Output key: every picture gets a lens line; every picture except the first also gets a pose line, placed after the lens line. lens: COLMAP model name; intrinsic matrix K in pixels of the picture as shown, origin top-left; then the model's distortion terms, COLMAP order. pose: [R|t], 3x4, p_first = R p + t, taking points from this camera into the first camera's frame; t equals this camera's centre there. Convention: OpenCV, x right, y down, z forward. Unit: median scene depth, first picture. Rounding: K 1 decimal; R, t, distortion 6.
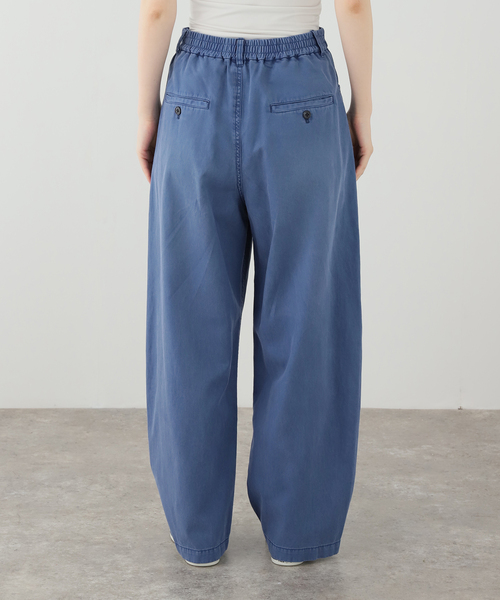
lens RADIAL K [[1740.2, 0, 242.3], [0, 1740.2, 276.8], [0, 0, 1]] dist [0.142388, 0.000000]
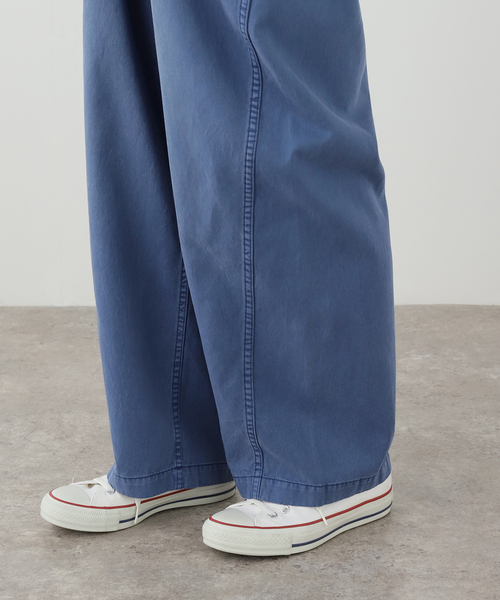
lens RADIAL K [[909.0, 0, 253.9], [0, 909.0, 300.3], [0, 0, 1]] dist [0.056821, 0.000000]
pose [[0.999907, -0.006457, -0.012028, -0.000620], [0.007863, 0.992647, 0.120792, 0.030524], [0.011160, -0.120876, 0.992605, 0.666497]]
